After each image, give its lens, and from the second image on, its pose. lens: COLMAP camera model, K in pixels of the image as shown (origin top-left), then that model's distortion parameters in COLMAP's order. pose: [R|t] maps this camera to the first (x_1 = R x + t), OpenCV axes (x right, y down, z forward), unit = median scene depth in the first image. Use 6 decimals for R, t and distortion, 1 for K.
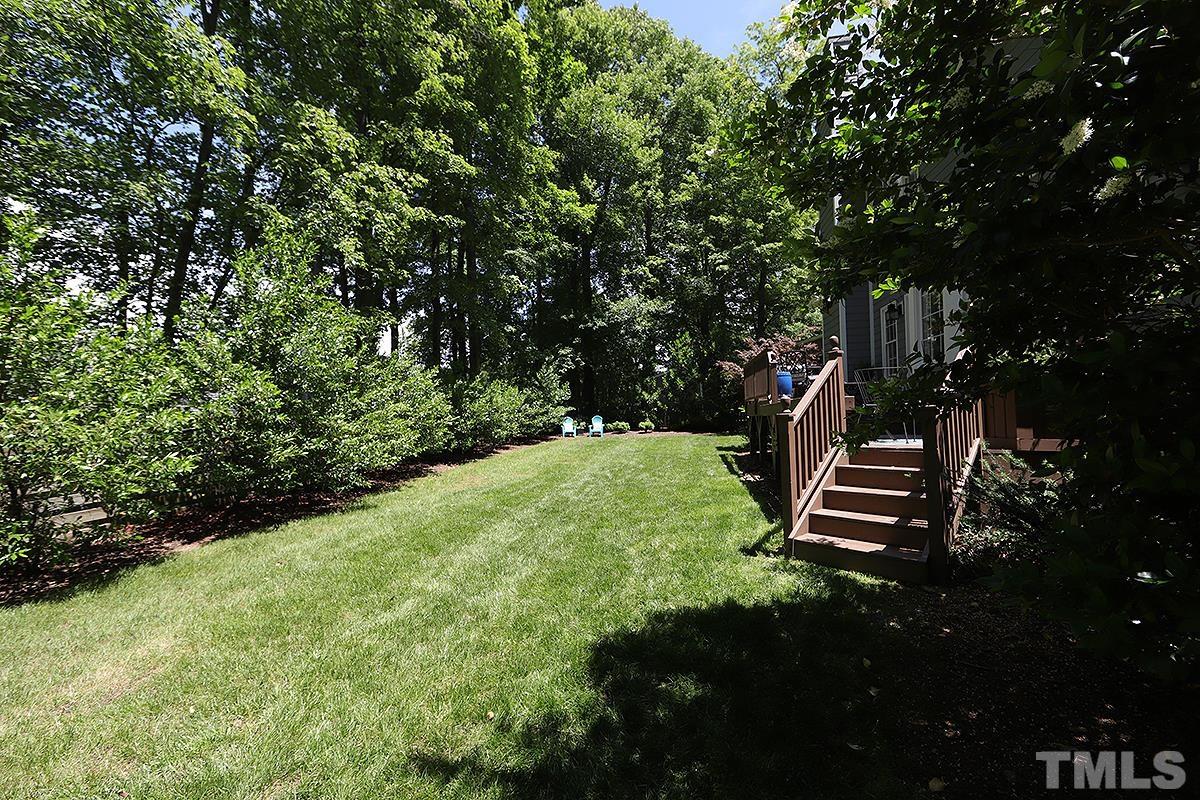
lens RADIAL K [[472.7, 0, 600.6], [0, 472.7, 398.1], [0, 0, 1]] dist [-0.007920, 0.001500]
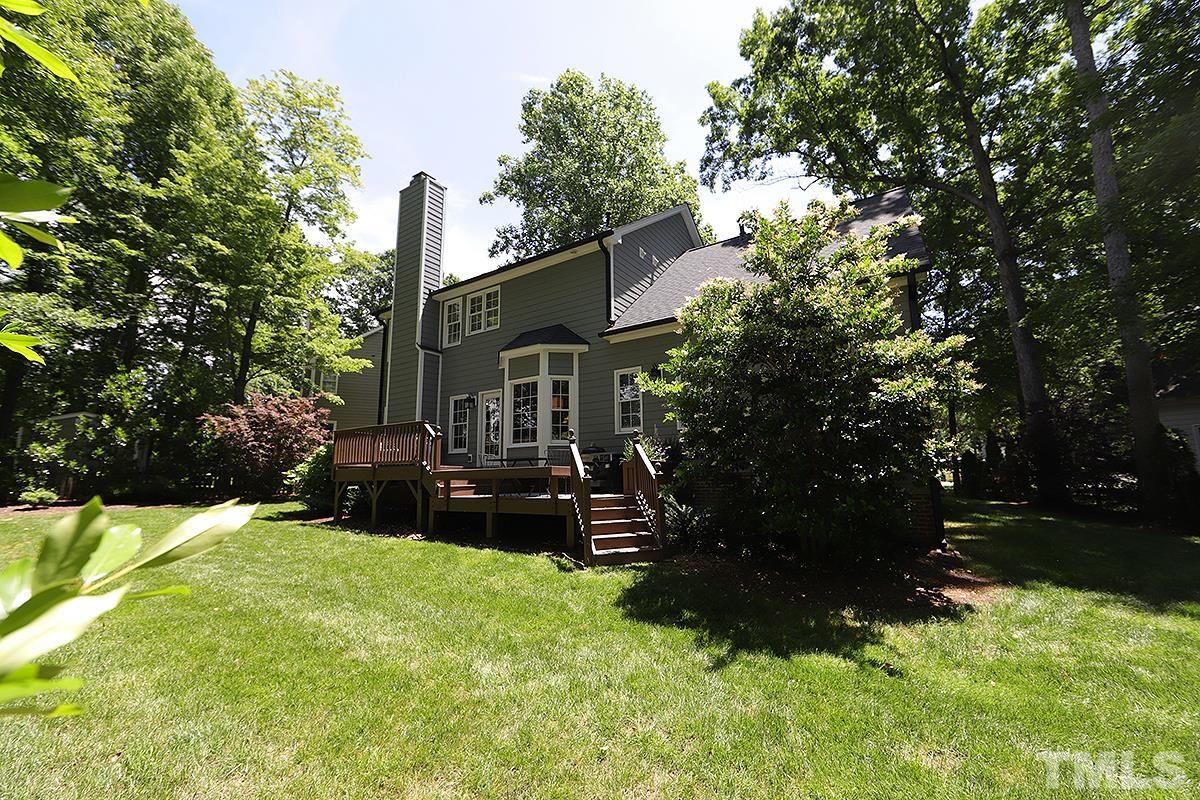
lens RADIAL K [[472.7, 0, 601.3], [0, 472.7, 401.5], [0, 0, 1]] dist [-0.007920, 0.001500]
pose [[0.409043, 0.163802, 0.897693, -0.179983], [-0.035843, 0.985882, -0.163561, 0.007078], [-0.911811, 0.034727, 0.409139, 0.048648]]
